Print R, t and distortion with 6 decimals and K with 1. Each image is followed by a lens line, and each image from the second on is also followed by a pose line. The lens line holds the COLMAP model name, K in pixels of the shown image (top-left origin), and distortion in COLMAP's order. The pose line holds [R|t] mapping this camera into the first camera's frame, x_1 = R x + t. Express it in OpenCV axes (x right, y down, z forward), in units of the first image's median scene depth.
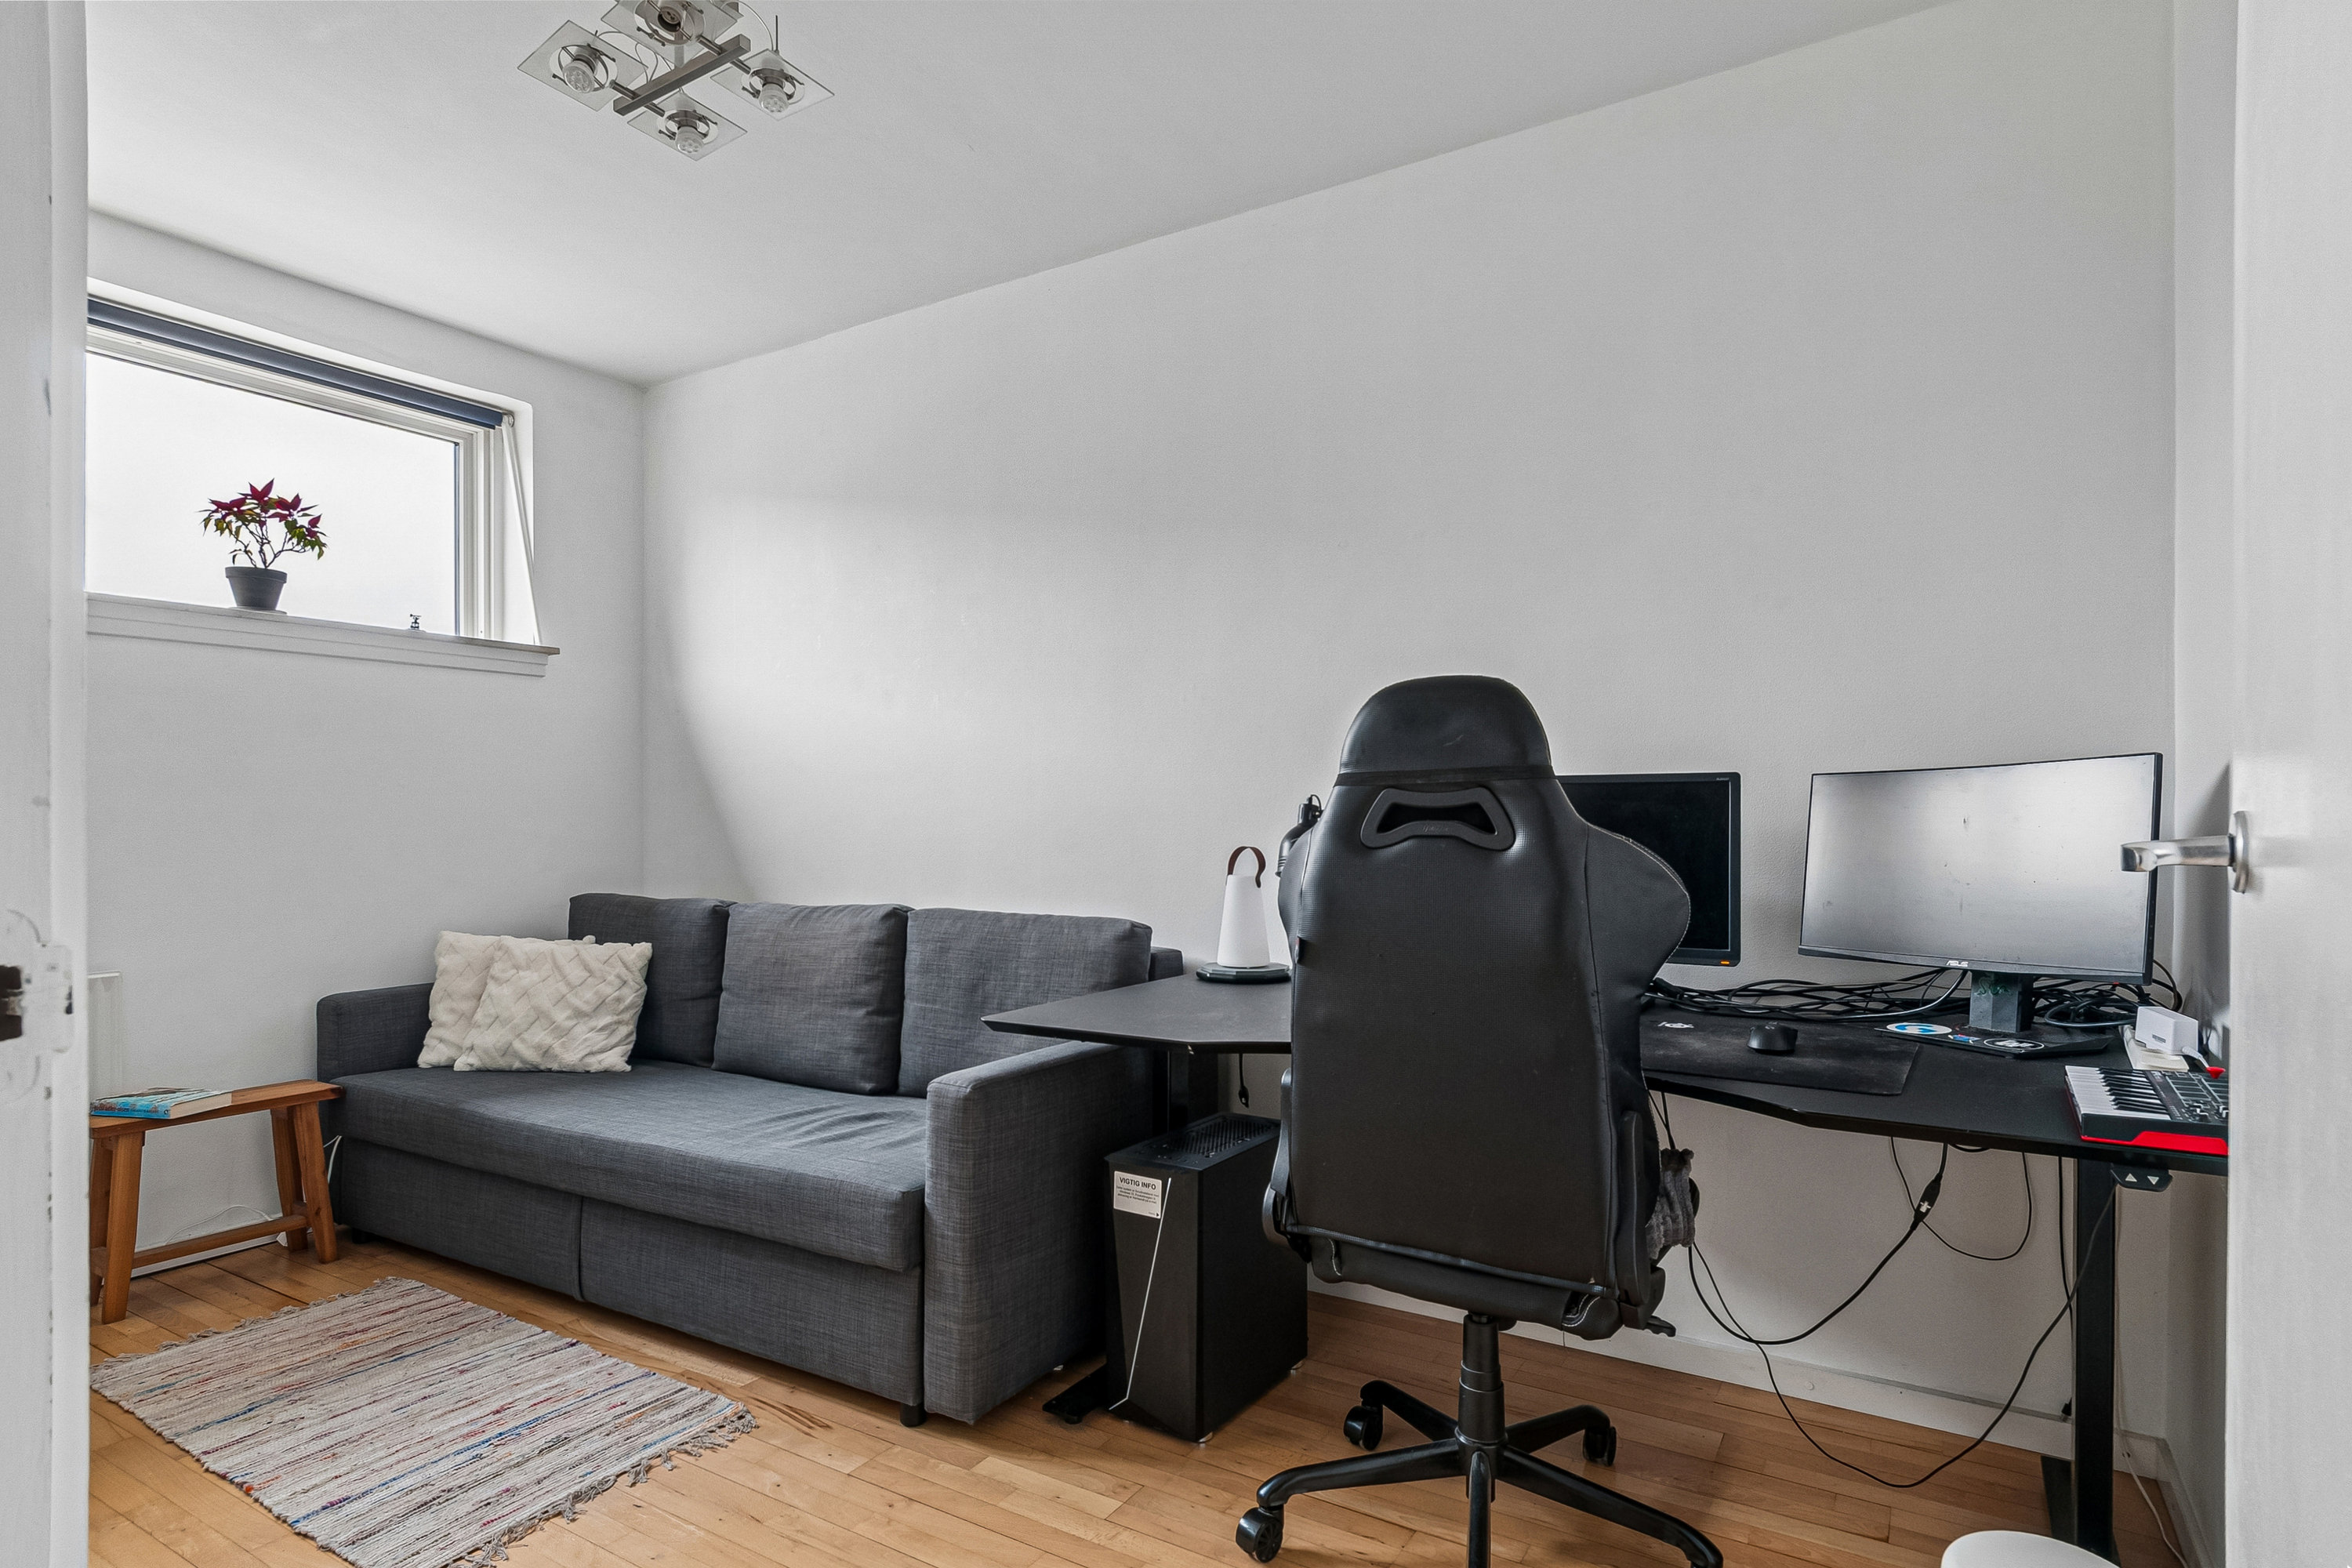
lens RADIAL K [[1240.0, 0, 1174.4], [0, 1240.0, 817.9], [0, 0, 1]] dist [0.000435, -0.000209]
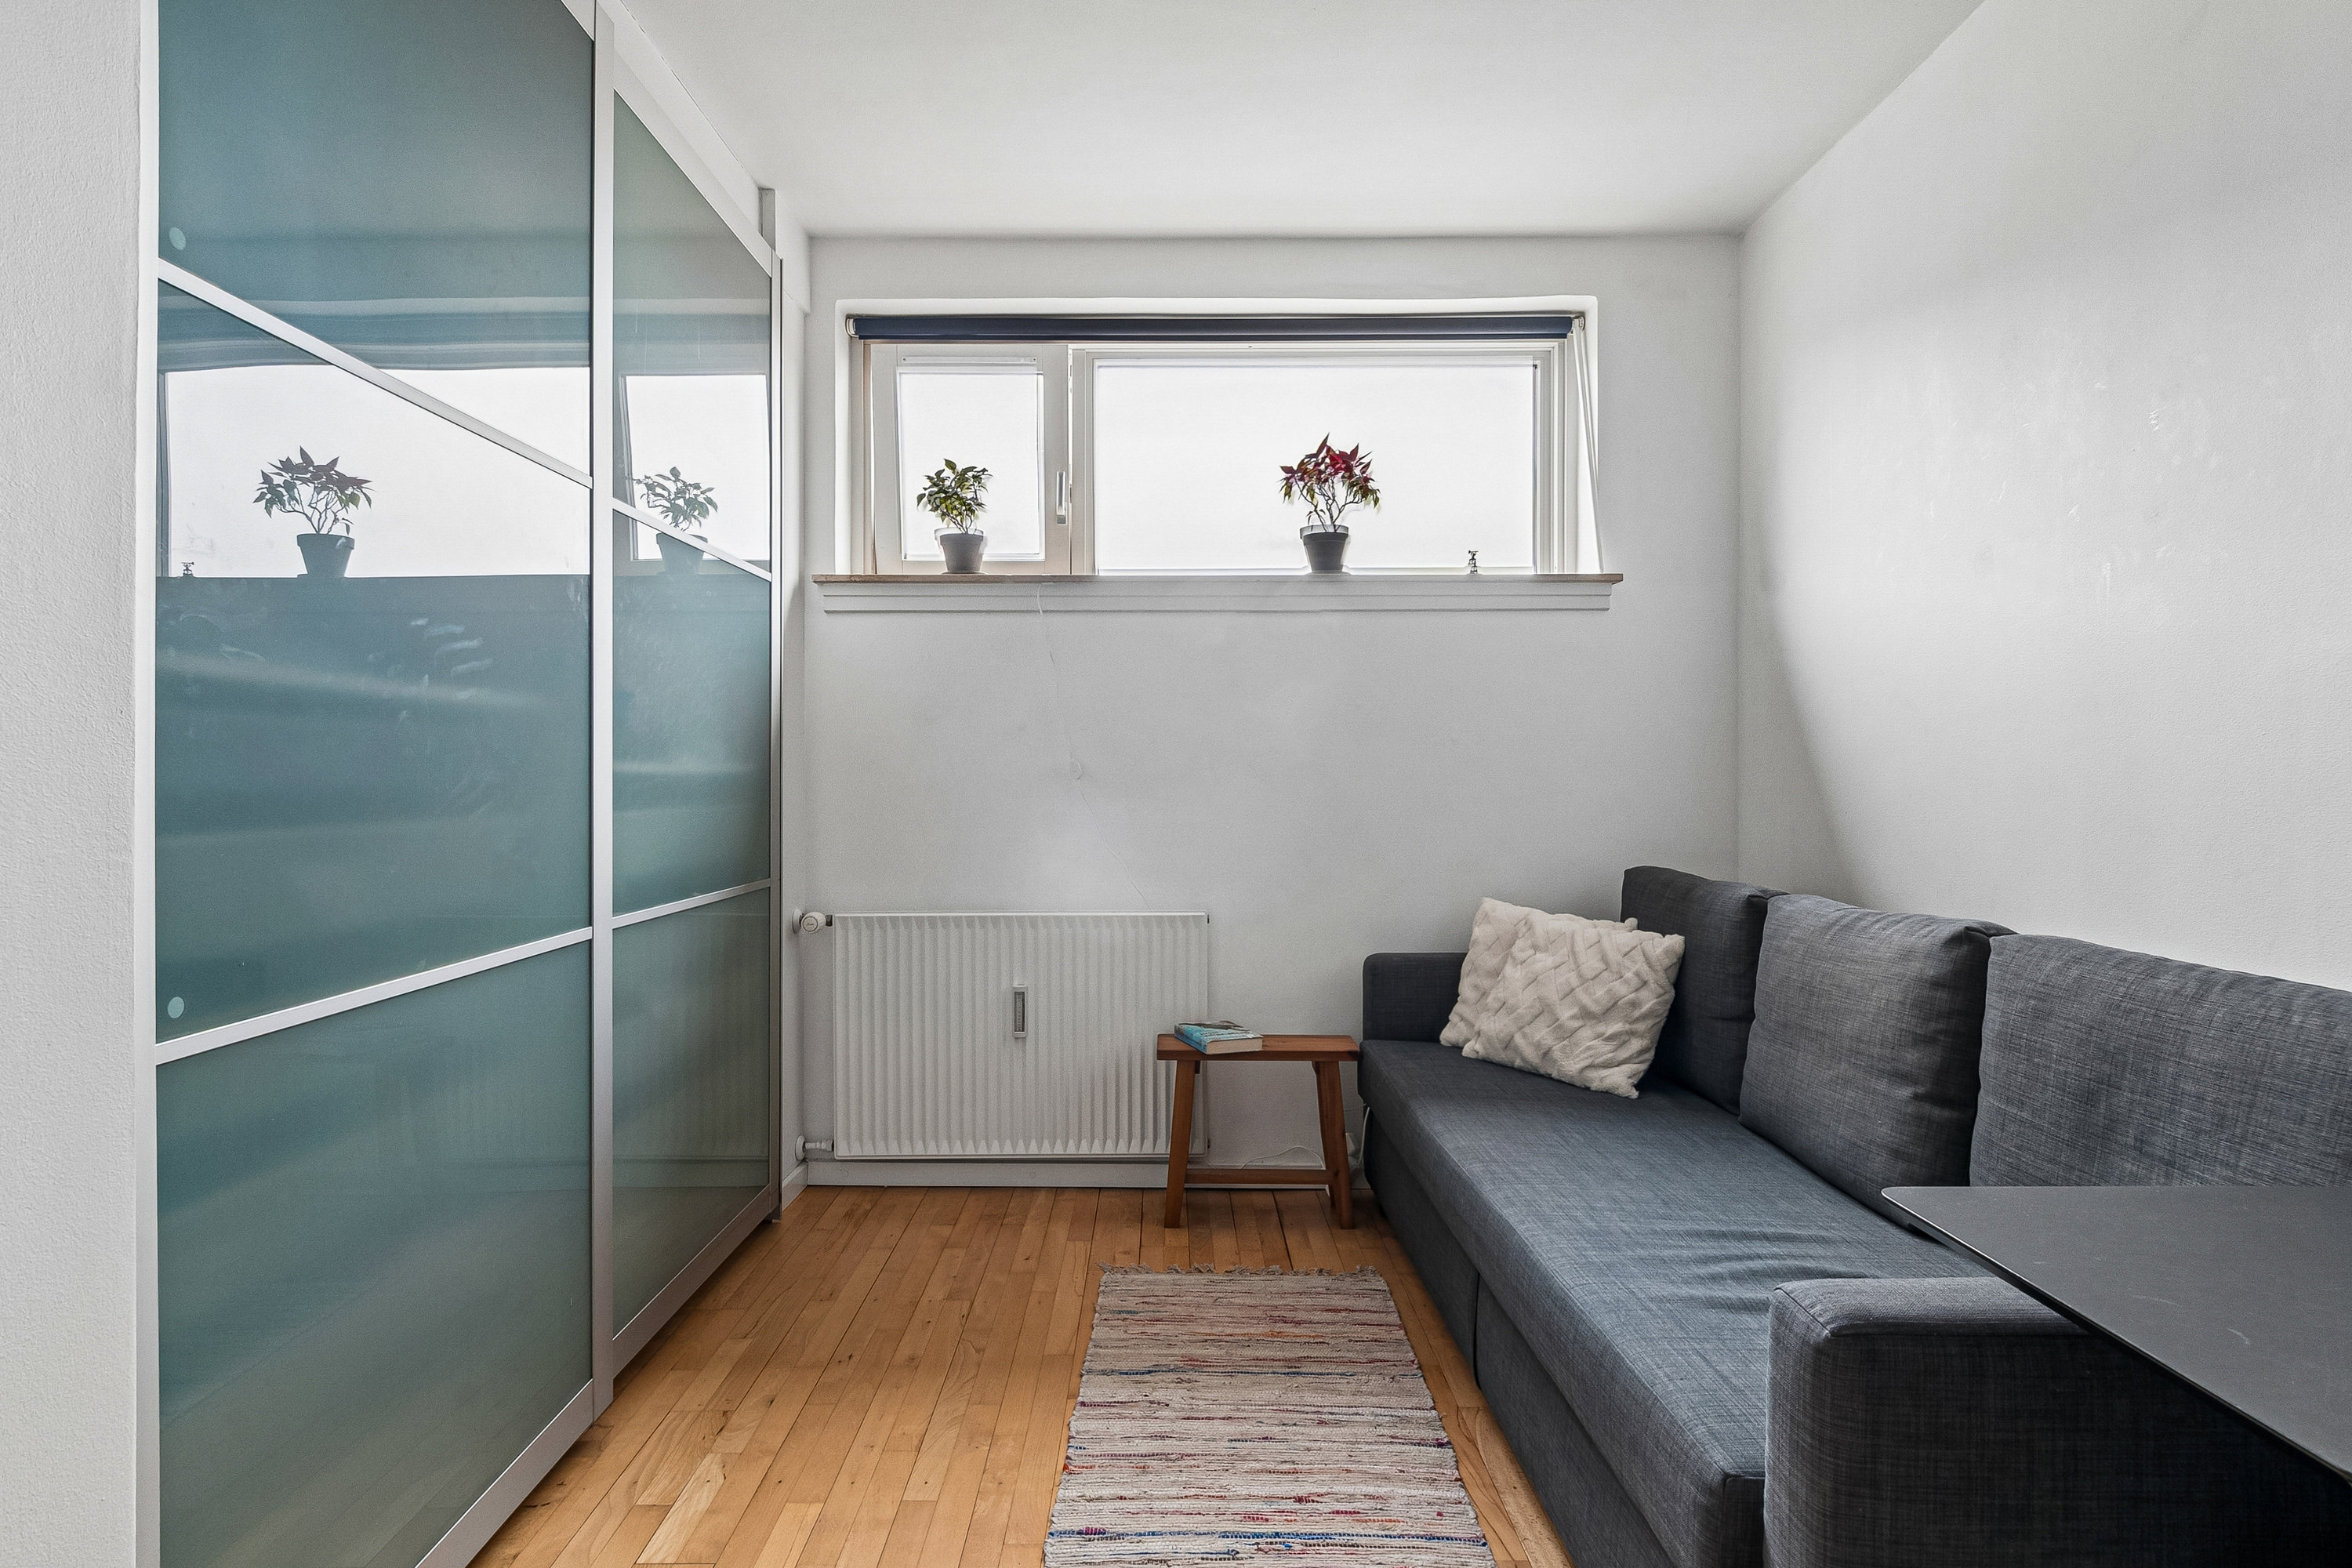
lens RADIAL K [[1247.0, 0, 1172.8], [0, 1247.0, 767.2], [0, 0, 1]] dist [0.002691, -0.013191]
pose [[0.530560, 0.000127, -0.847647, 0.072695], [-0.006765, 0.999969, -0.004084, 0.000802], [0.847620, 0.007901, 0.530544, 0.342036]]
